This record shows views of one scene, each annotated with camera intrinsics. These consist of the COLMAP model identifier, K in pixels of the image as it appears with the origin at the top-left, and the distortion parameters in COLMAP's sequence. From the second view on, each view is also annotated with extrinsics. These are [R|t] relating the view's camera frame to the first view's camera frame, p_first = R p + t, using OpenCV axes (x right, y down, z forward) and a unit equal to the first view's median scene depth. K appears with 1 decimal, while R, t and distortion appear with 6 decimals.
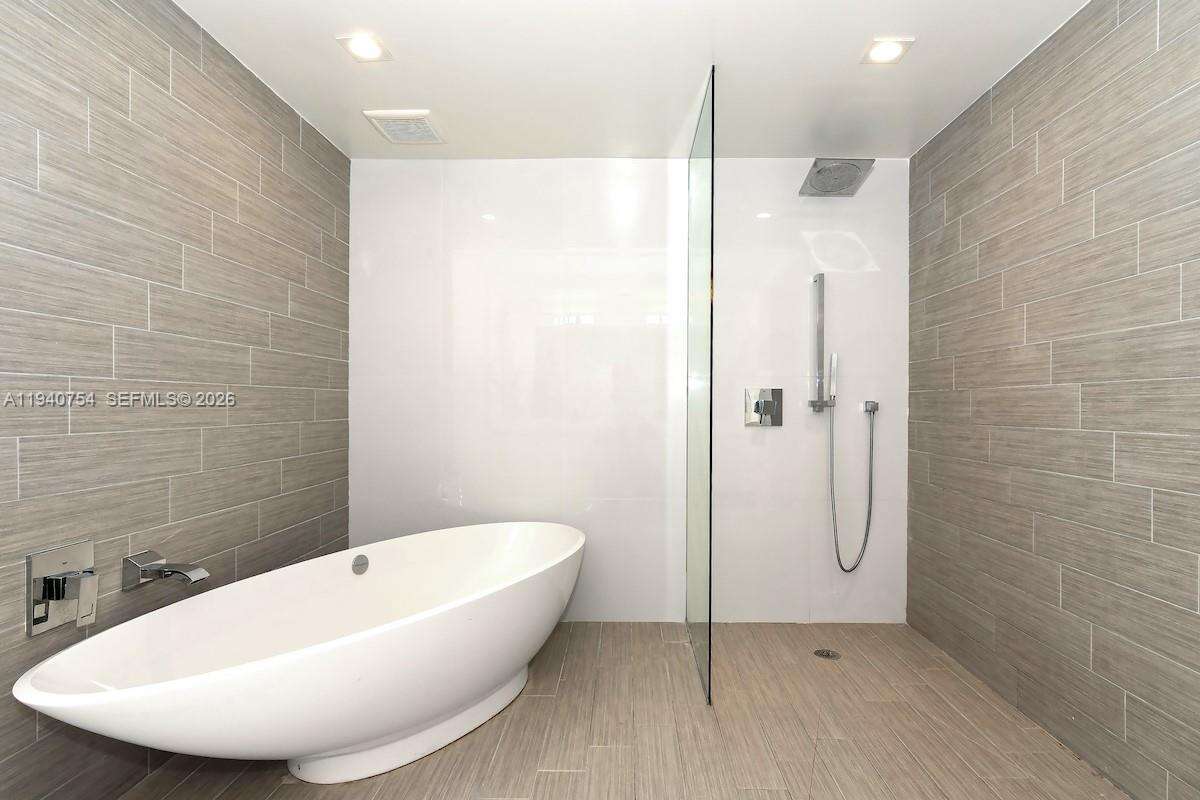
lens RADIAL K [[617.7, 0, 600.0], [0, 617.7, 400.0], [0, 0, 1]] dist [0.001529, 0.001521]
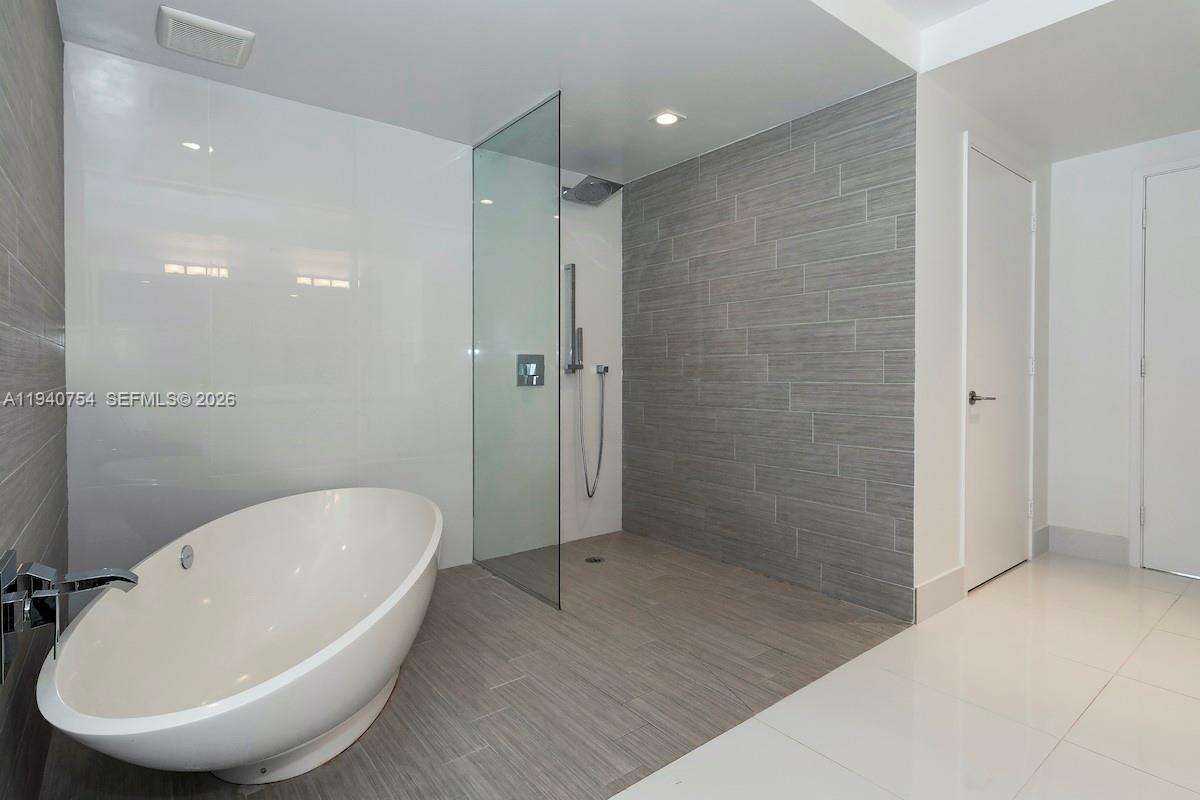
lens RADIAL K [[602.5, 0, 599.7], [0, 602.5, 369.9], [0, 0, 1]] dist [0.000151, 0.000123]
pose [[0.775371, -0.000100, 0.631506, -0.512124], [-0.003606, 0.999983, 0.004585, 0.008194], [-0.631496, -0.005832, 0.775357, 0.018008]]
